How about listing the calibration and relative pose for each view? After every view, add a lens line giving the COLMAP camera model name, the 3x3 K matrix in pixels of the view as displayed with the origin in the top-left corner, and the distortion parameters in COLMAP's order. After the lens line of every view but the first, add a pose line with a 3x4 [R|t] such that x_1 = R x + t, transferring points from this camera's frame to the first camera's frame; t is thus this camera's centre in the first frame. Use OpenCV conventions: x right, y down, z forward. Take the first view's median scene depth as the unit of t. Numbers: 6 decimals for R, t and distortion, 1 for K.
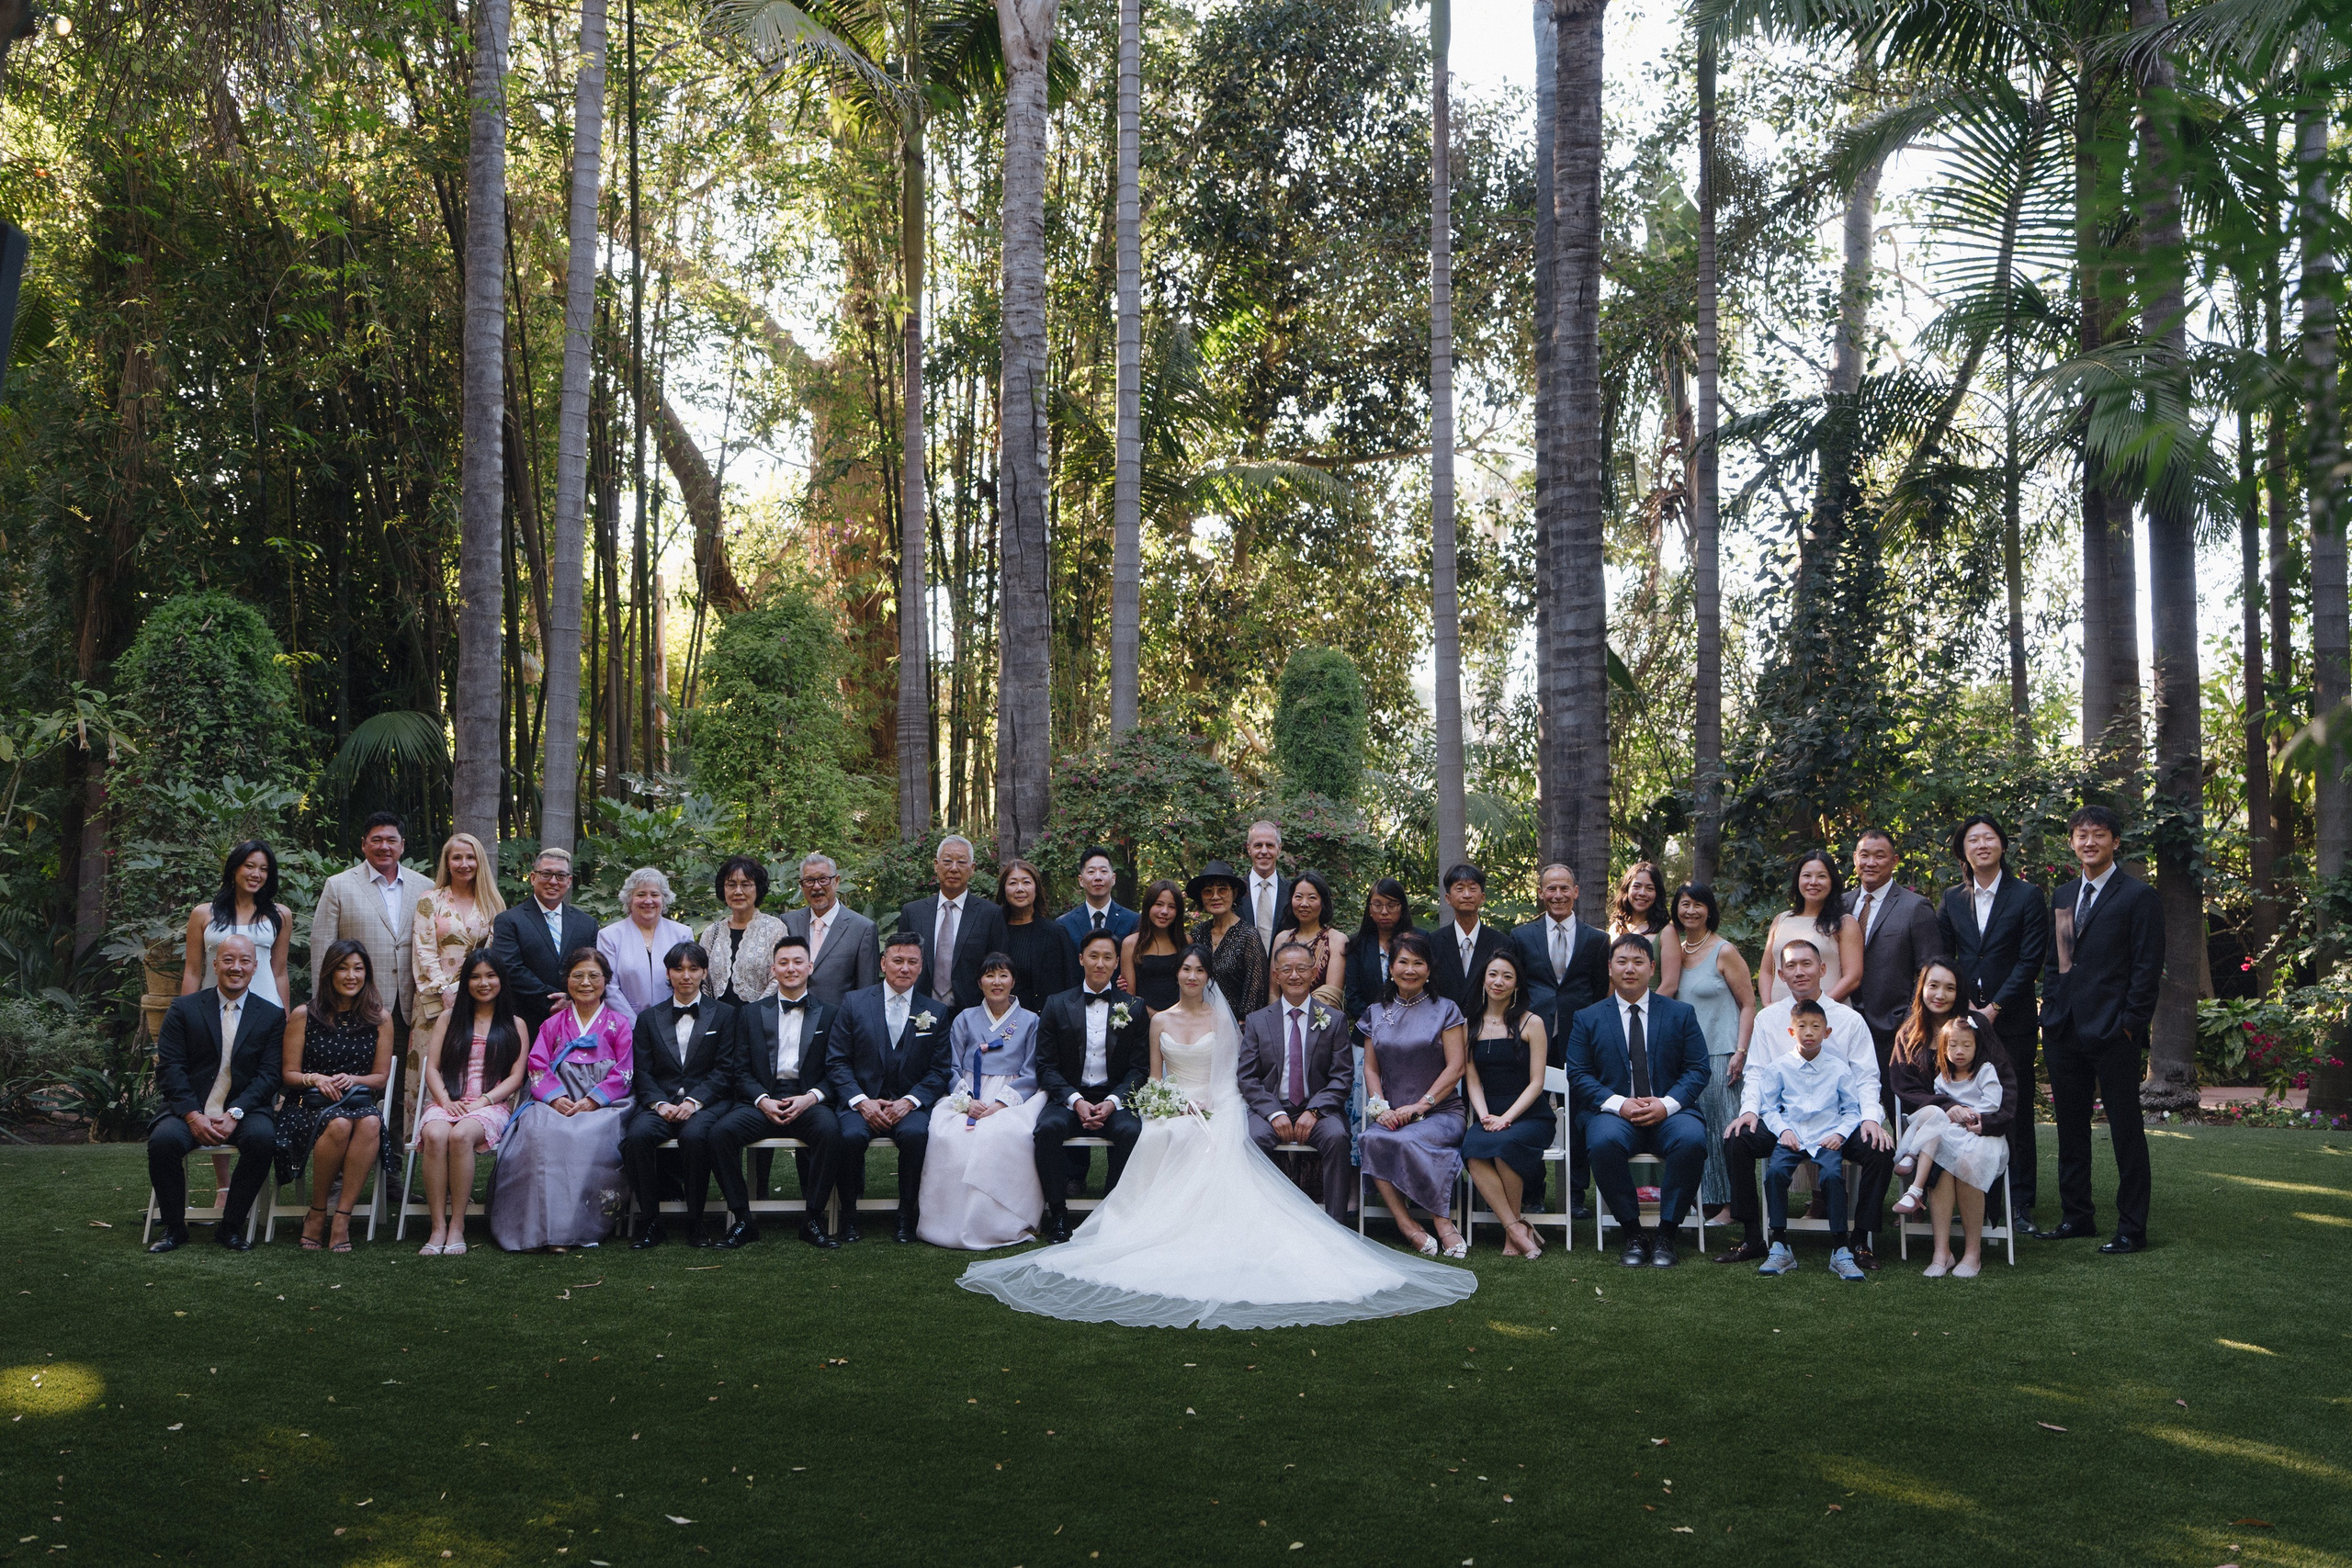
lens RADIAL K [[2080.2, 0, 1176.0], [0, 2080.2, 784.0], [0, 0, 1]] dist [0.046234, -0.012190]
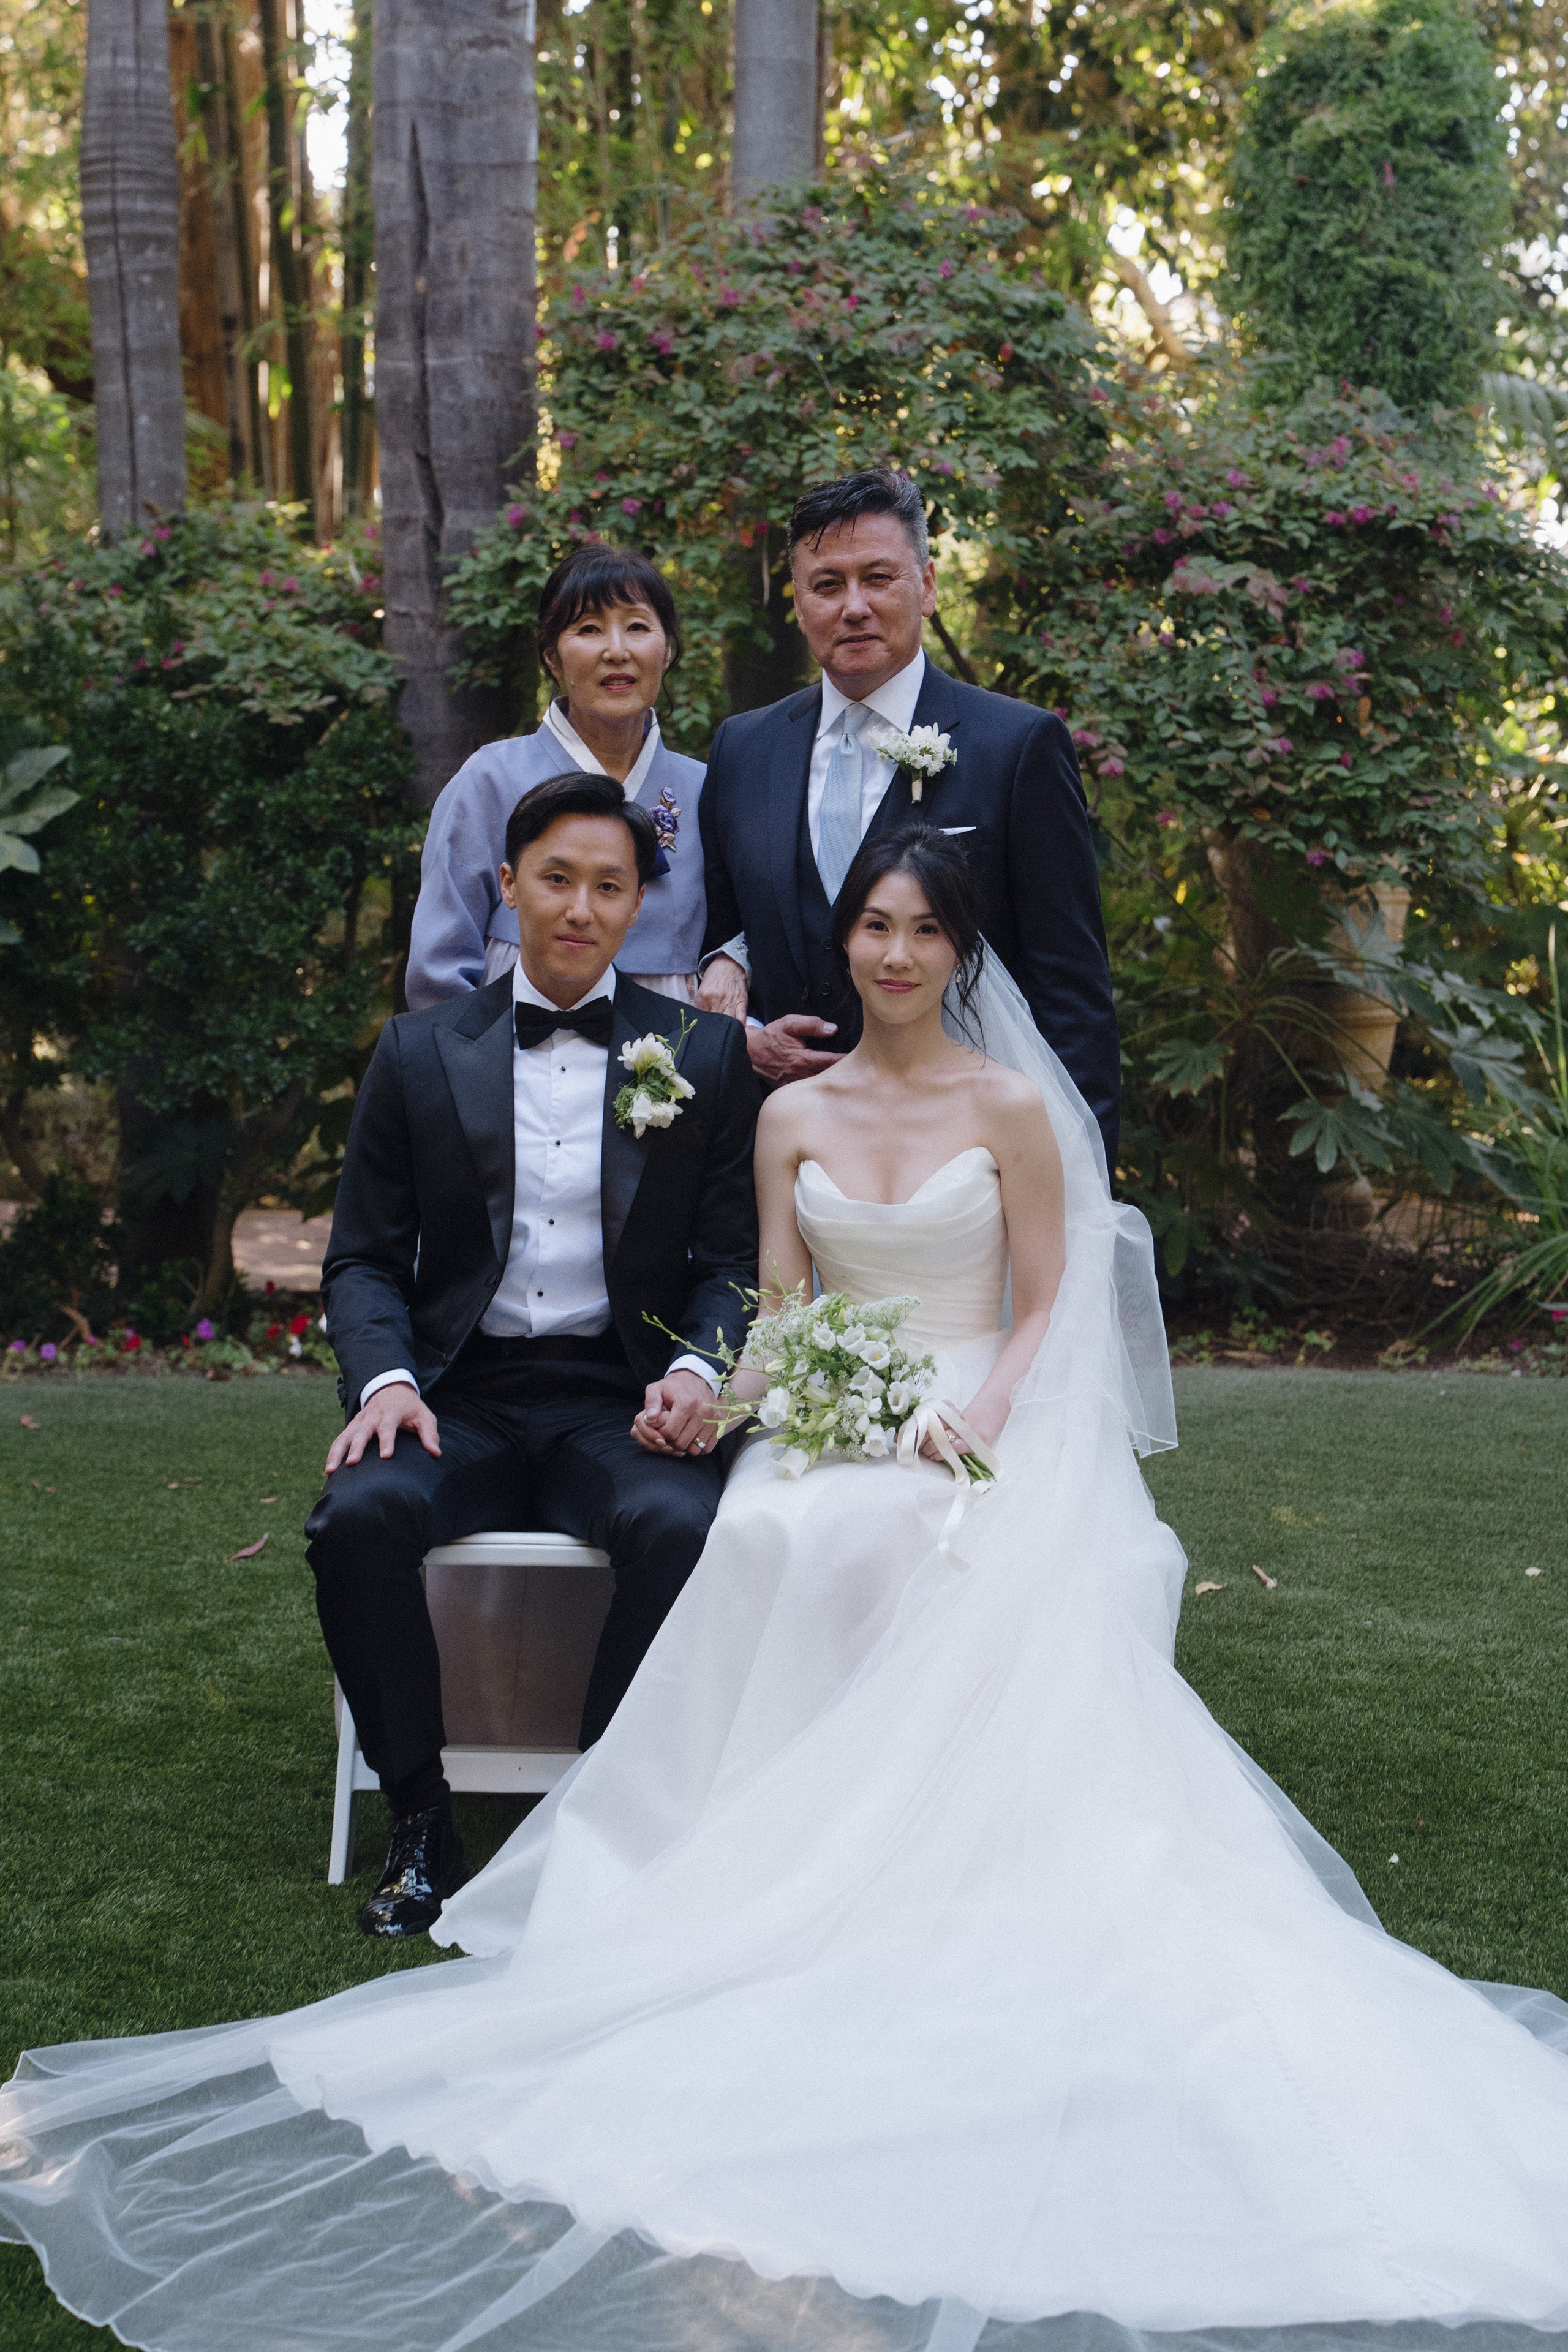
lens RADIAL K [[4645.9, 0, 784.0], [0, 4645.9, 1176.0], [0, 0, 1]] dist [0.744830, -4.474343]
pose [[0.999068, 0.011374, -0.041637, 0.006706], [-0.005549, 0.990496, 0.137428, 0.016174], [0.042804, -0.137069, 0.989636, 0.164728]]
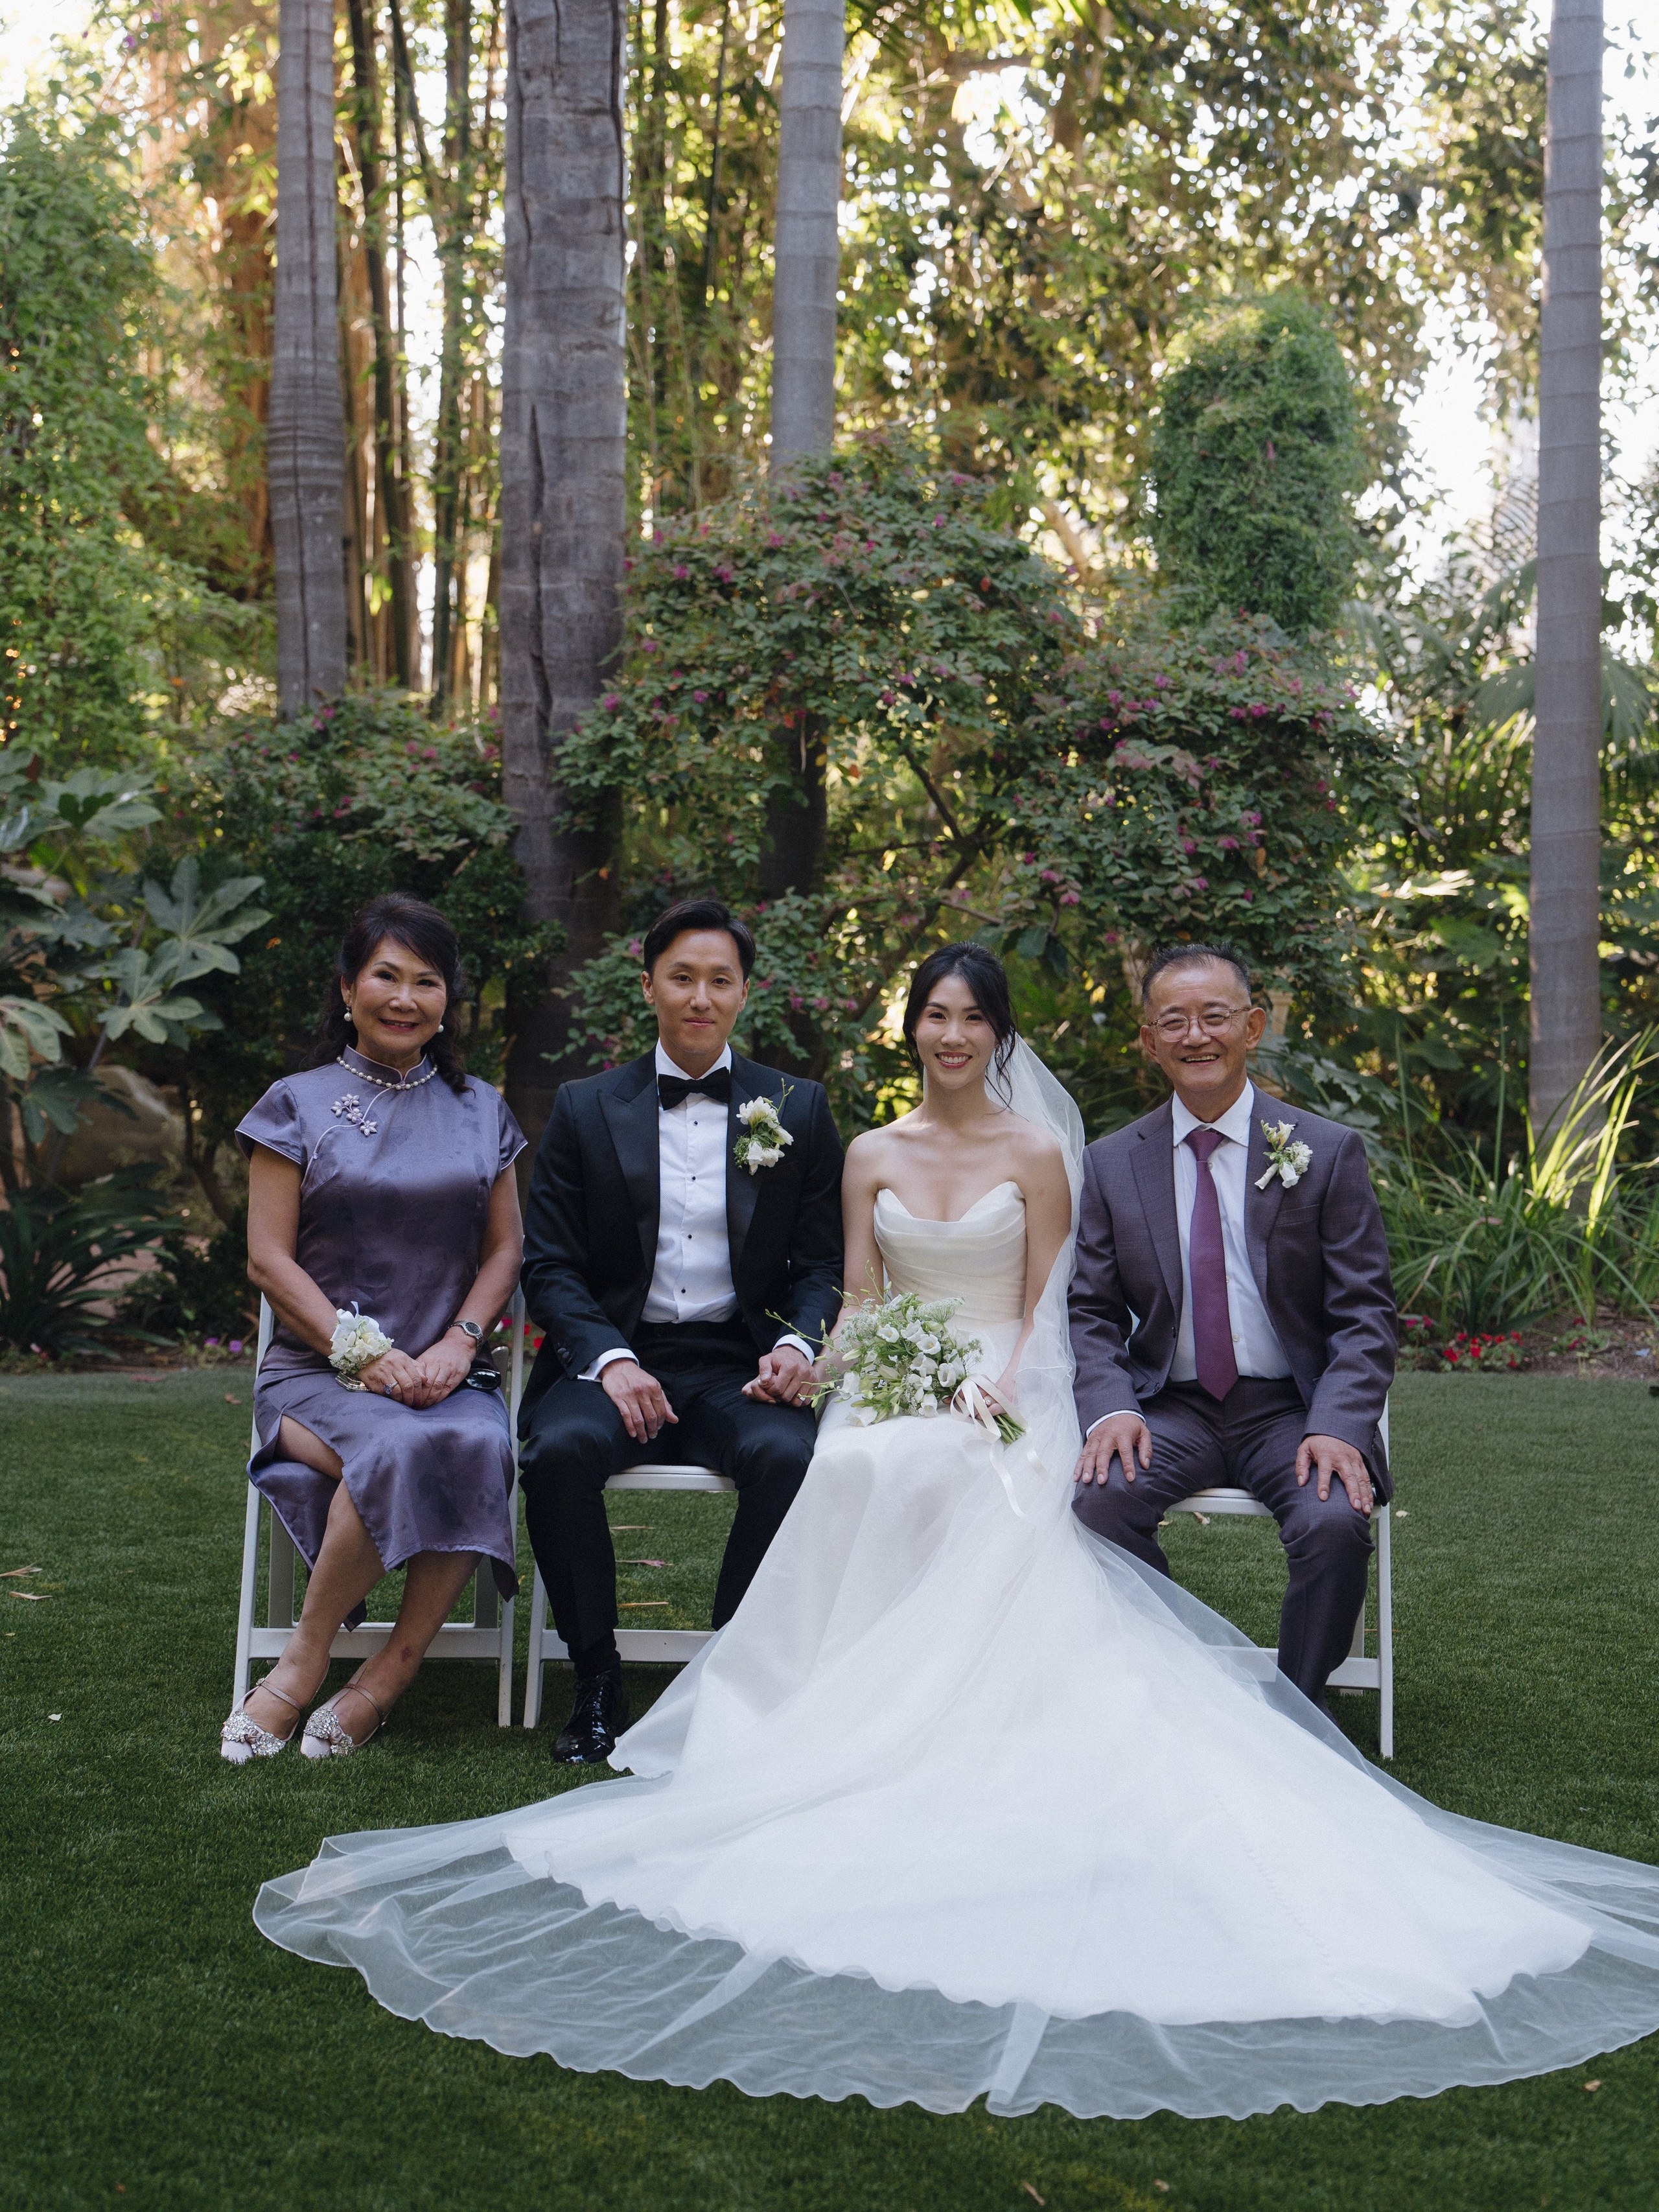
lens RADIAL K [[3838.2, 0, 833.0], [0, 3838.2, 1052.5], [0, 0, 1]] dist [0.441840, -1.728632]
pose [[0.999679, 0.017469, -0.018336, -0.001280], [-0.015699, 0.995579, 0.092604, 0.014131], [0.019873, -0.092286, 0.995534, 0.136110]]
